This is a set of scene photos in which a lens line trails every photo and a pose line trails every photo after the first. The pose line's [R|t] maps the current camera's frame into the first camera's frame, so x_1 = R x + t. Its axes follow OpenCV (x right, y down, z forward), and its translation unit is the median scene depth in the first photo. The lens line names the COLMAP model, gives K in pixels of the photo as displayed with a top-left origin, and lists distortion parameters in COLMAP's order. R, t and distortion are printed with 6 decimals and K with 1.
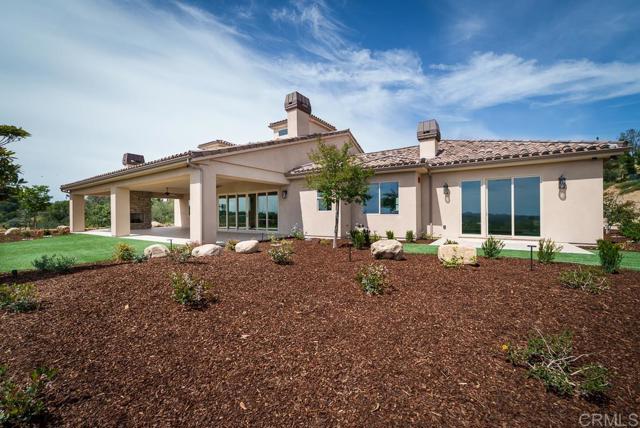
lens RADIAL K [[261.8, 0, 320.0], [0, 261.8, 214.0], [0, 0, 1]] dist [-0.000183, -0.000309]
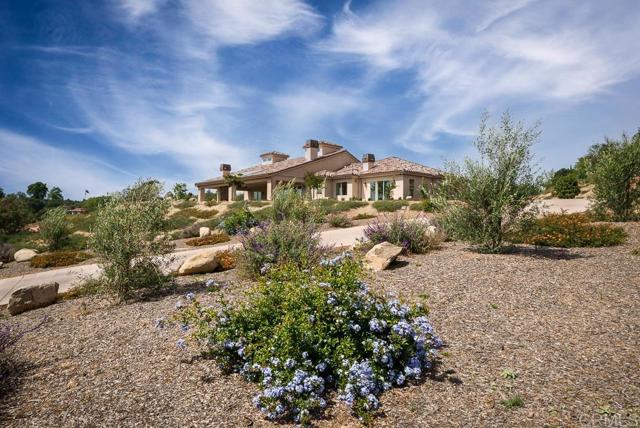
lens RADIAL K [[418.1, 0, 320.0], [0, 418.1, 214.0], [0, 0, 1]] dist [-0.002443, -0.000288]
pose [[0.975367, 0.006427, -0.220494, 0.777886], [-0.009892, 0.999844, -0.014614, 0.201864], [0.220366, 0.016436, 0.975279, -2.422085]]
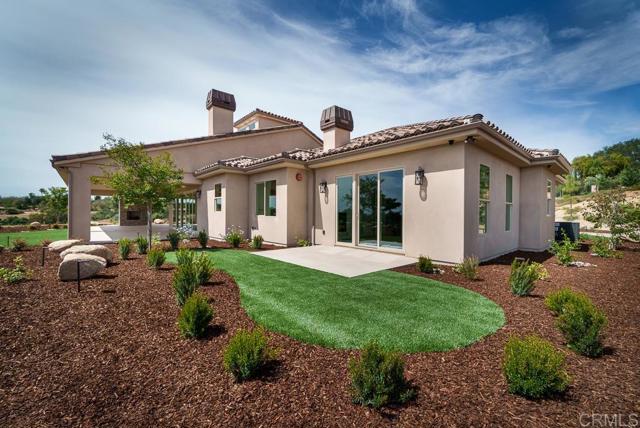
lens RADIAL K [[261.8, 0, 320.0], [0, 261.8, 214.0], [0, 0, 1]] dist [-0.000183, -0.000309]
pose [[0.971764, 0.008648, -0.235796, 0.559773], [-0.005991, 0.999910, 0.011979, -0.014861], [0.235878, -0.010228, 0.971729, 0.146648]]
